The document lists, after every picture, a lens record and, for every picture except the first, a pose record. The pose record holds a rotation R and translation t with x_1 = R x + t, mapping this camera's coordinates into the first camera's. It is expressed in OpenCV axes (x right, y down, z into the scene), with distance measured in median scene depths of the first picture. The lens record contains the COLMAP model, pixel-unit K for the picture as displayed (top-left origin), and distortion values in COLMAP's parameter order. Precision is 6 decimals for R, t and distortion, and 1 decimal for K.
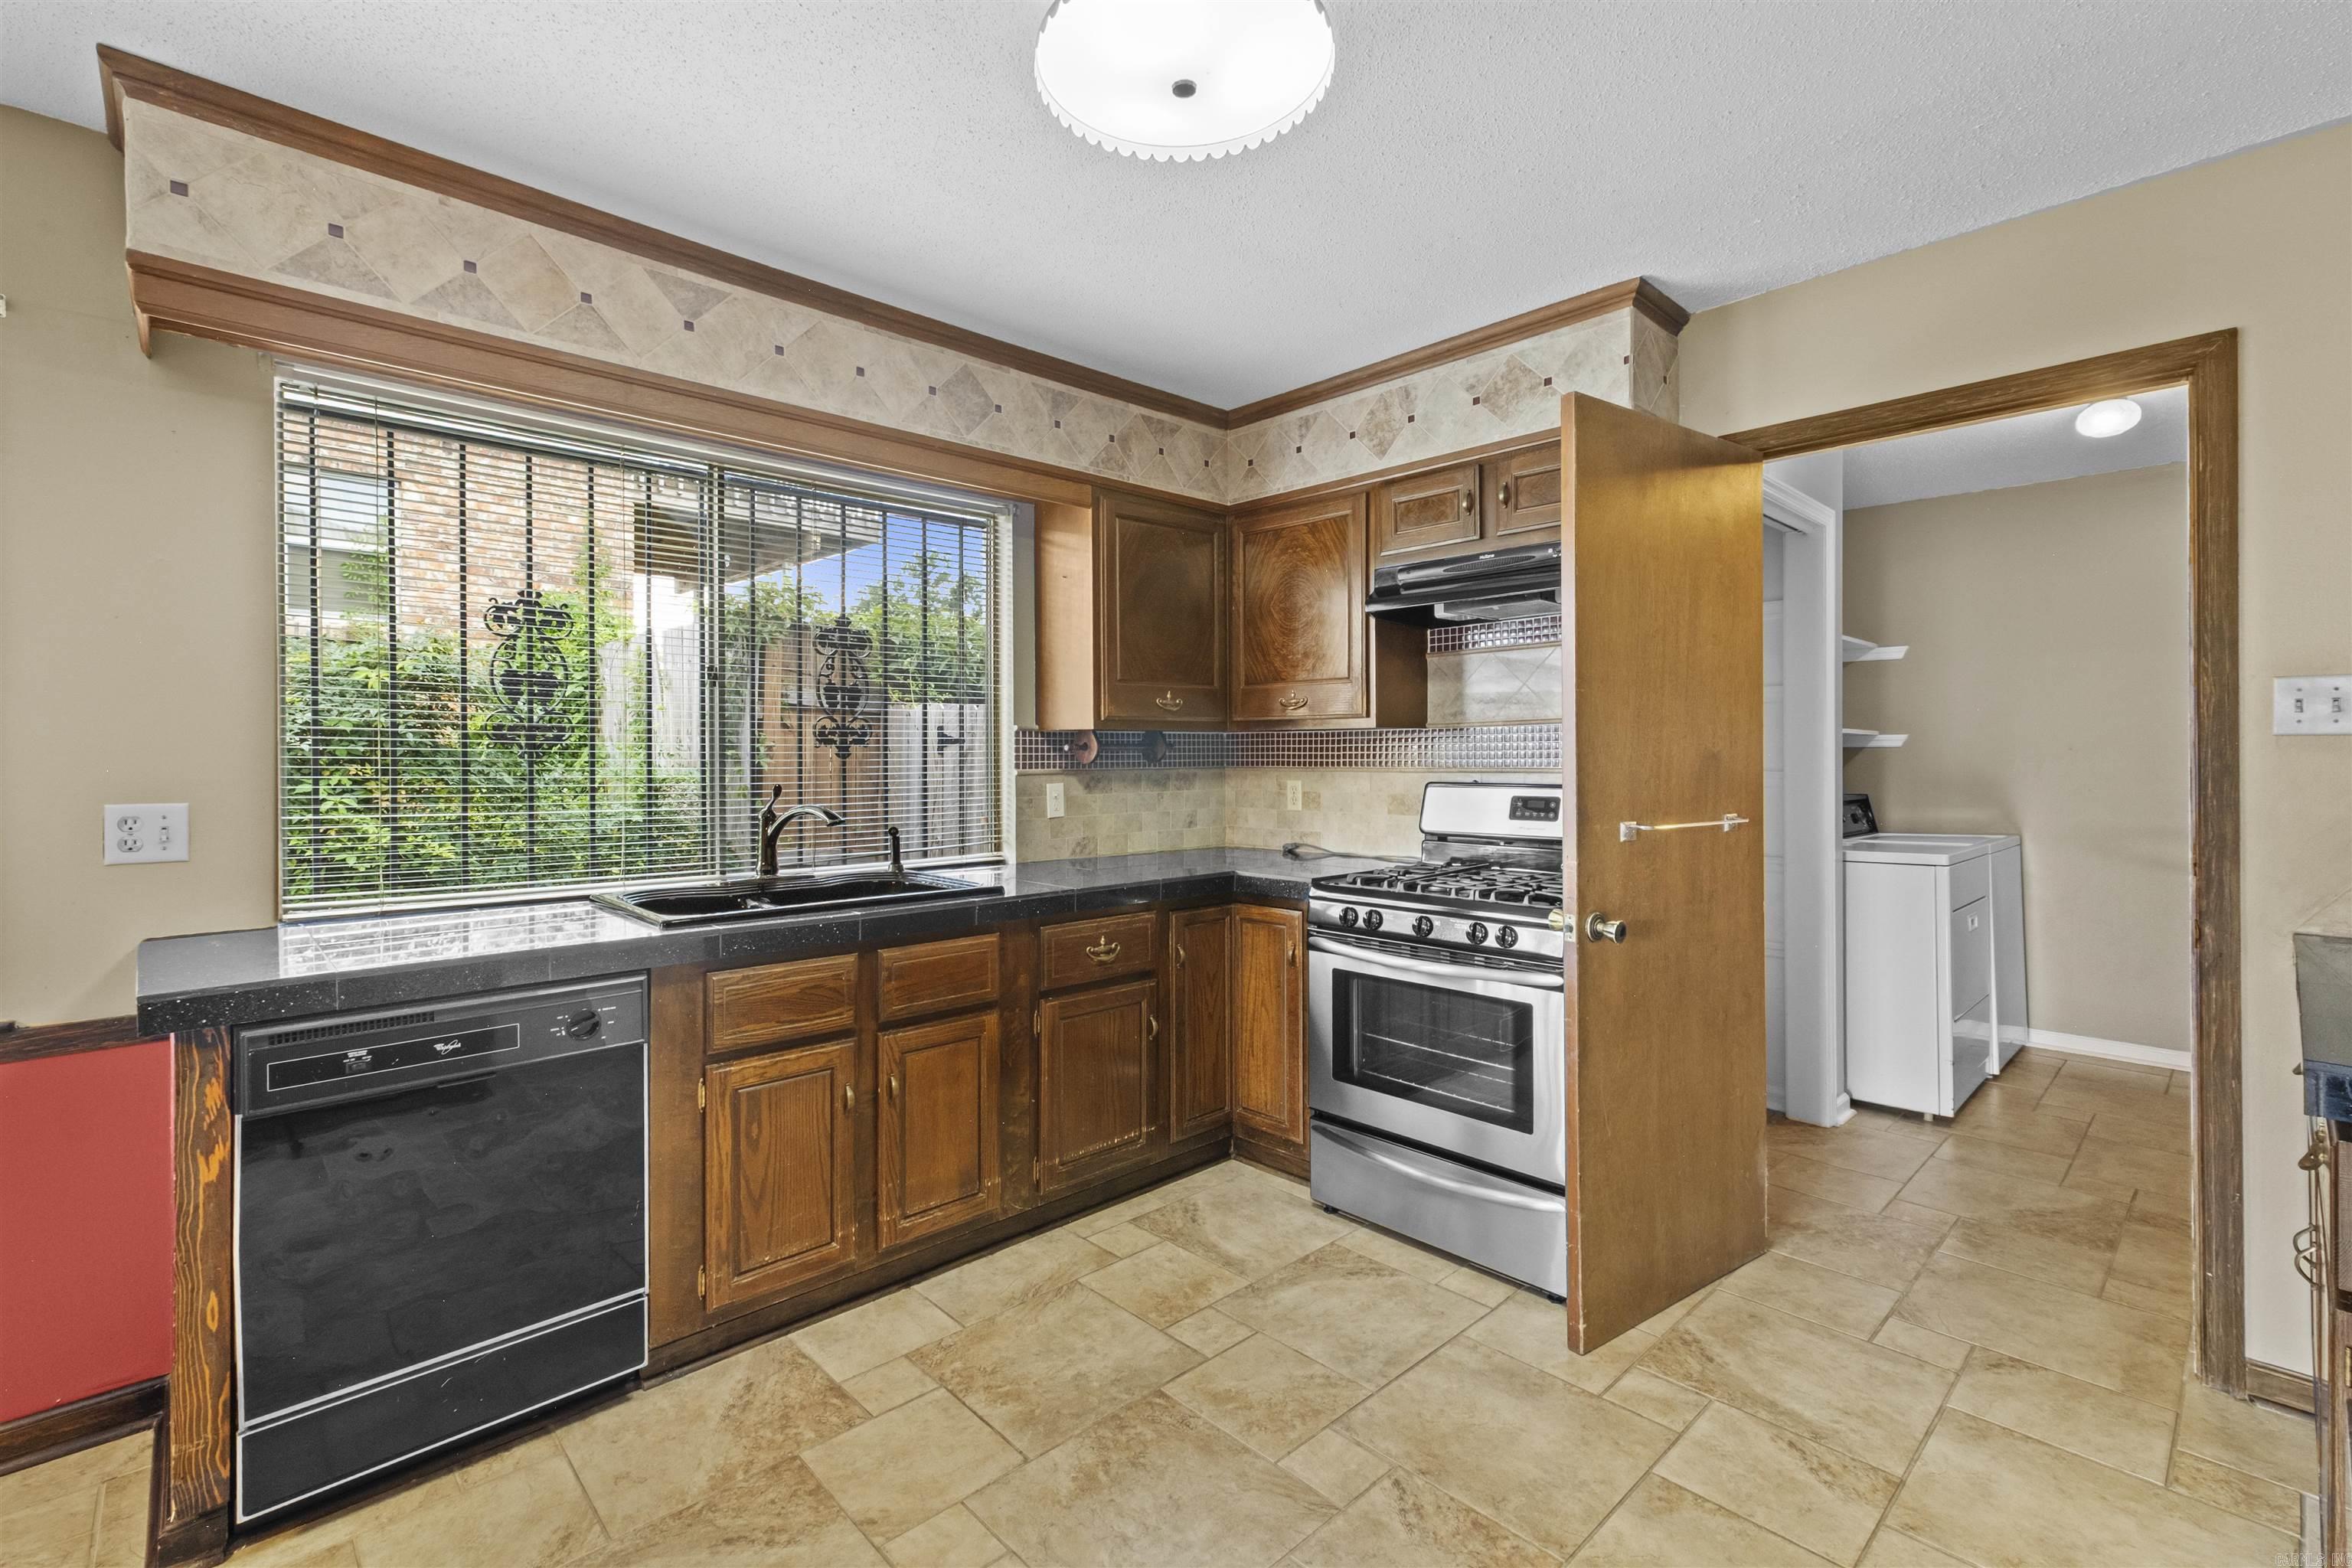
lens RADIAL K [[1037.6, 0, 1152.0], [0, 1037.6, 760.1], [0, 0, 1]] dist [0.007272, 0.000055]
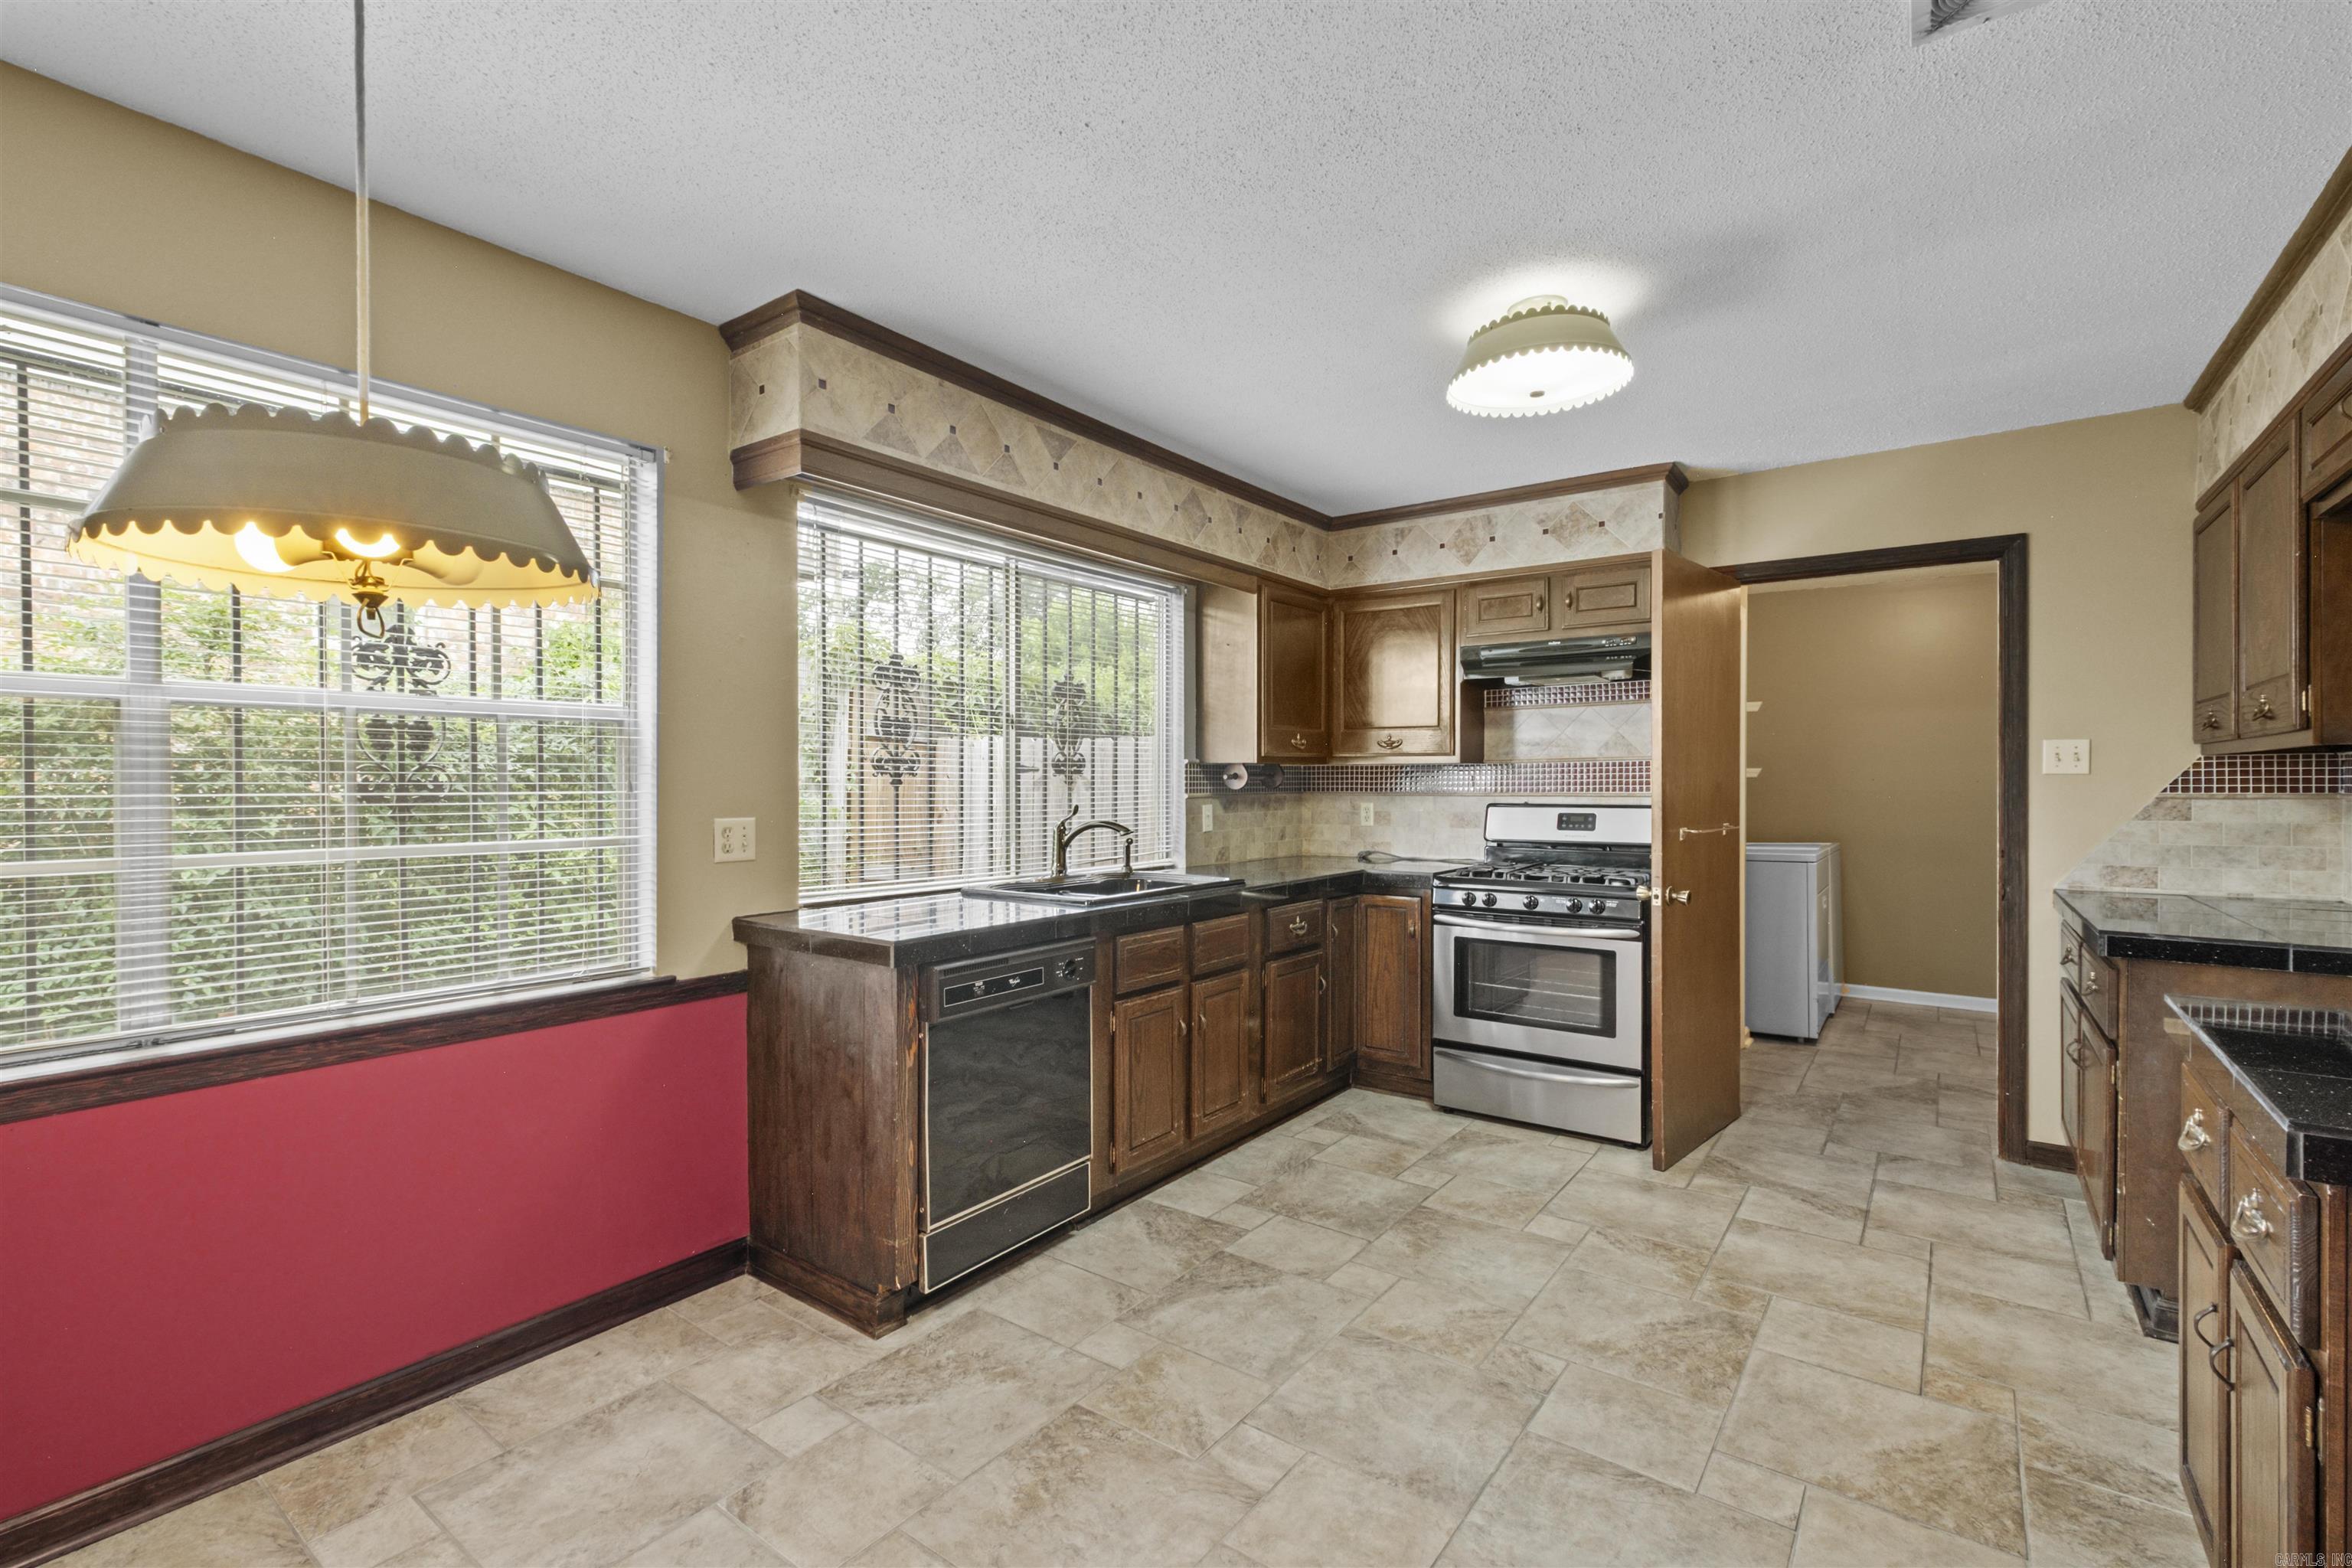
lens RADIAL K [[1038.9, 0, 1157.6], [0, 1038.9, 790.9], [0, 0, 1]] dist [0.008222, -0.000097]
pose [[0.984429, 0.001421, 0.175775, -0.494238], [-0.002326, 0.999985, 0.004941, -0.000991], [-0.175765, -0.005273, 0.984418, -0.322203]]
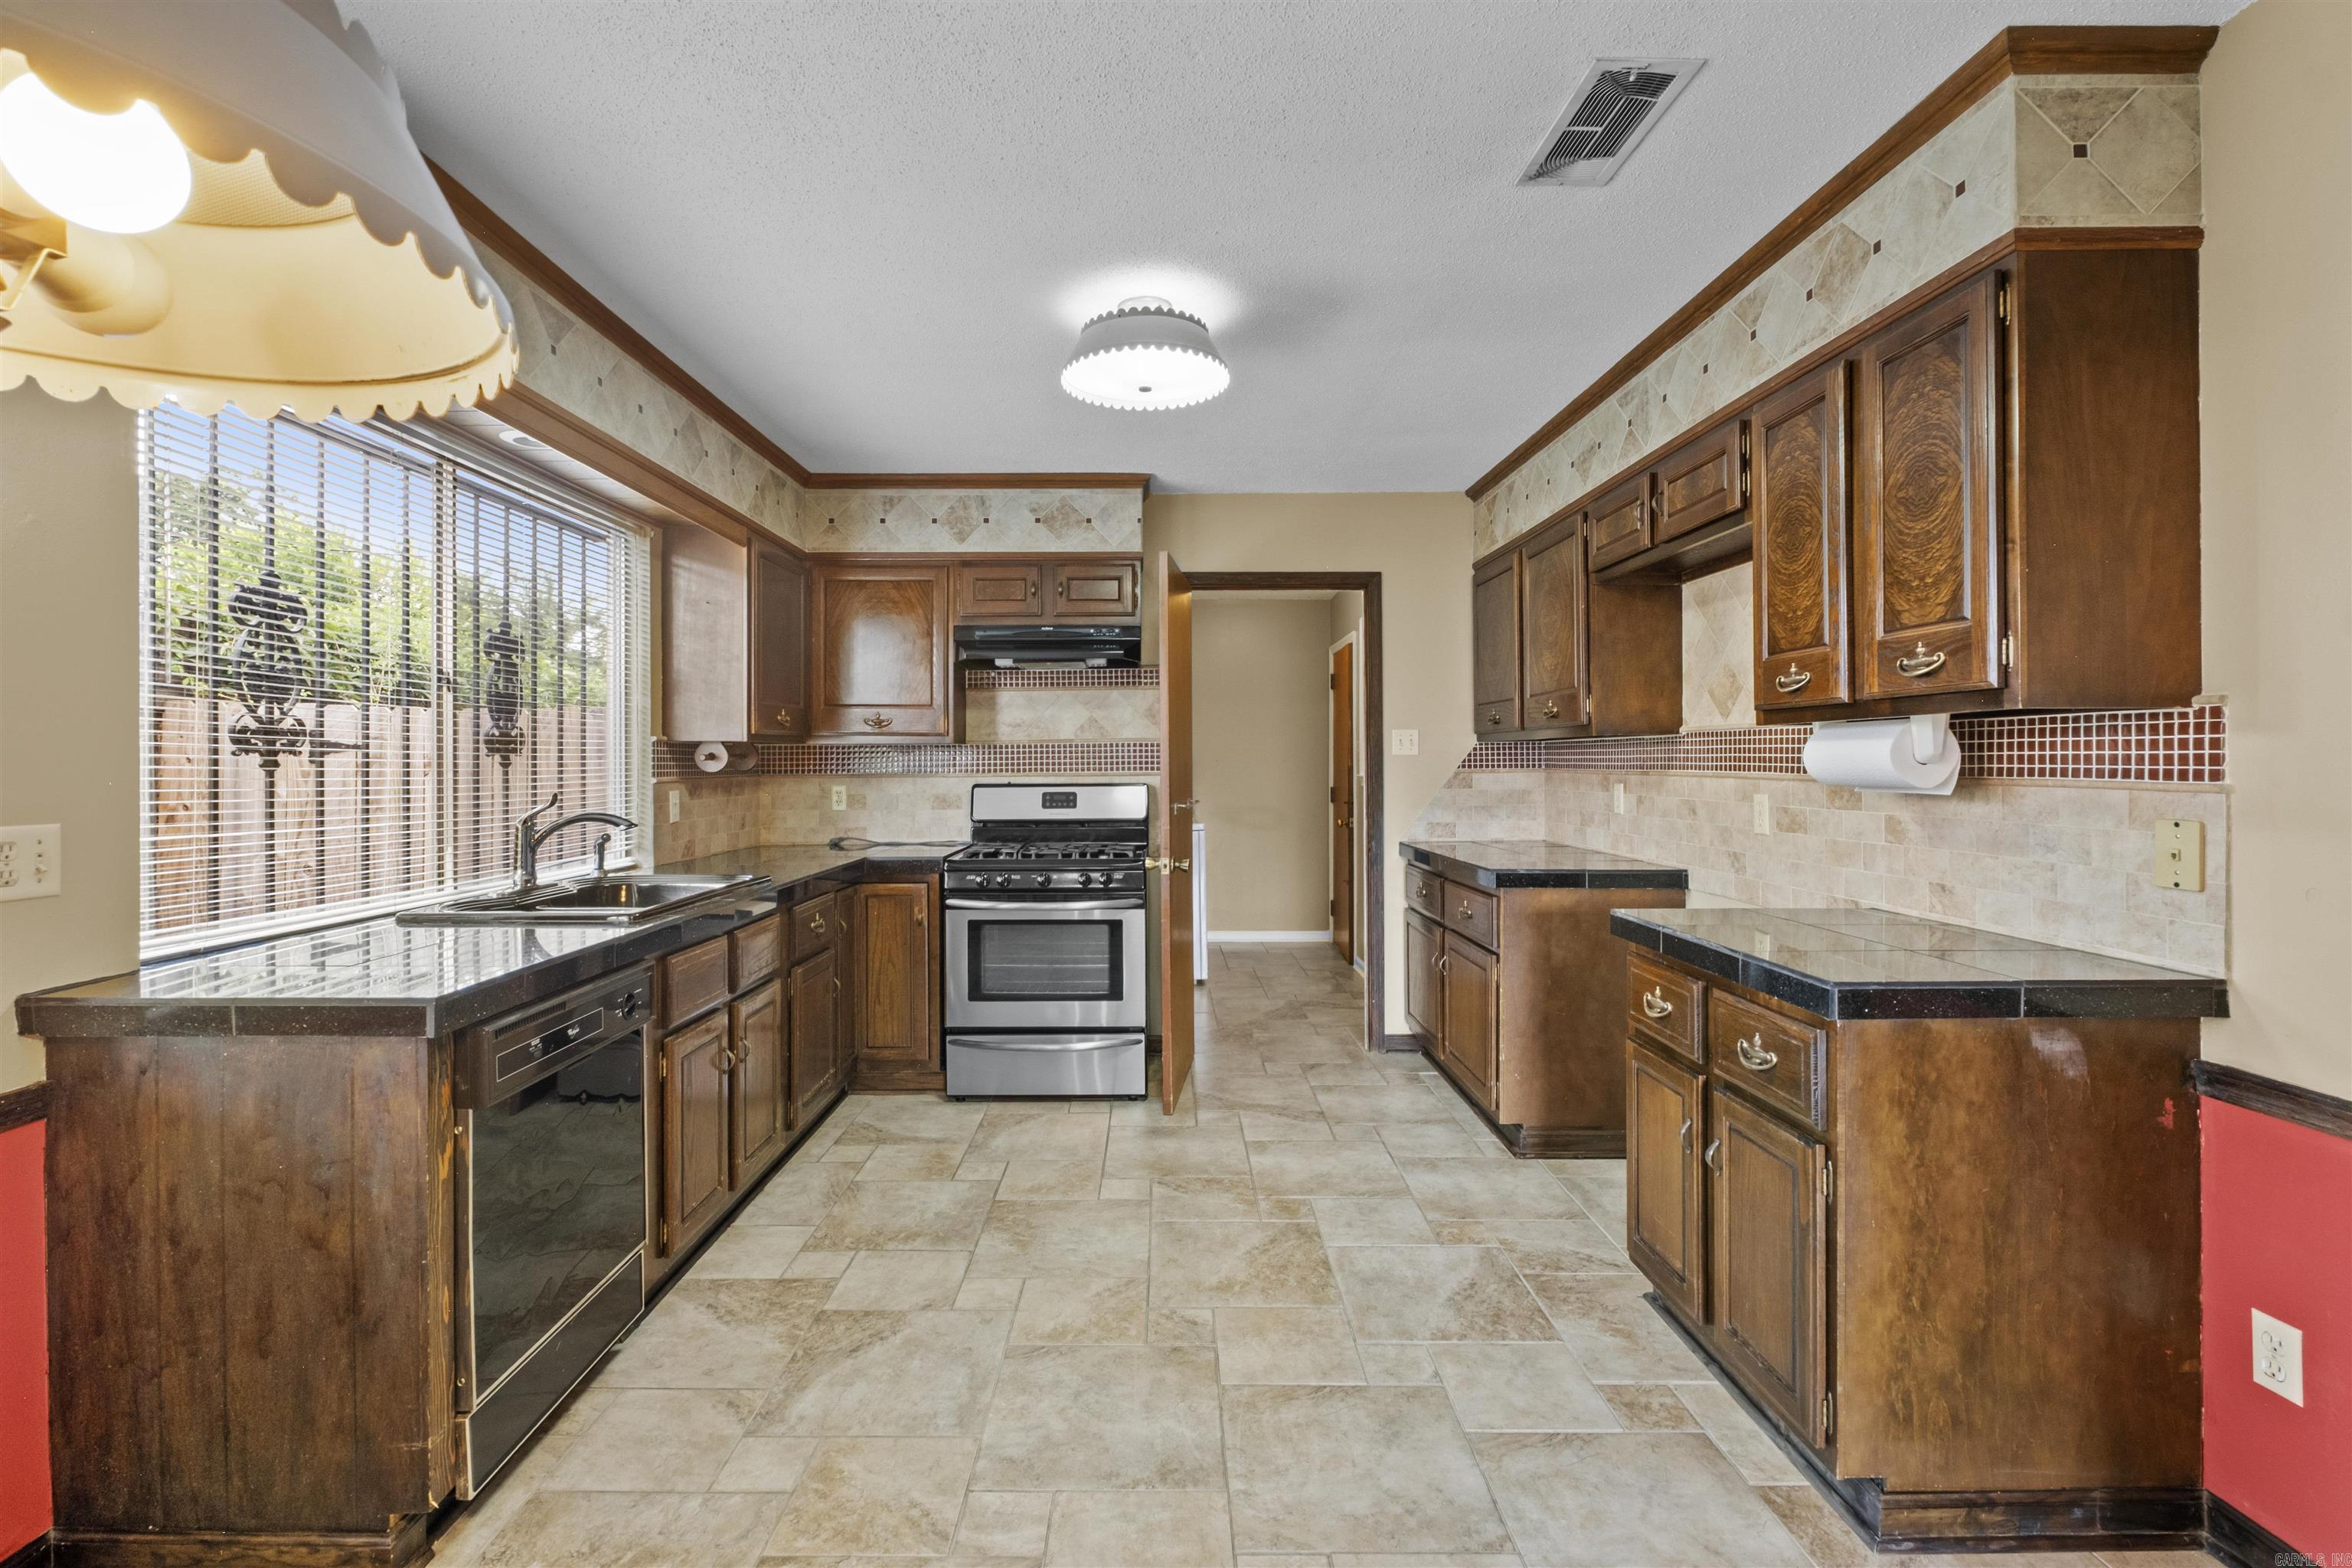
lens RADIAL K [[1049.5, 0, 1147.7], [0, 1049.5, 762.6], [0, 0, 1]] dist [-0.005005, -0.000023]
pose [[0.685903, 0.000991, 0.727692, -0.713296], [0.003884, 0.999980, -0.005023, 0.001062], [-0.727683, 0.006272, 0.685885, -0.128208]]
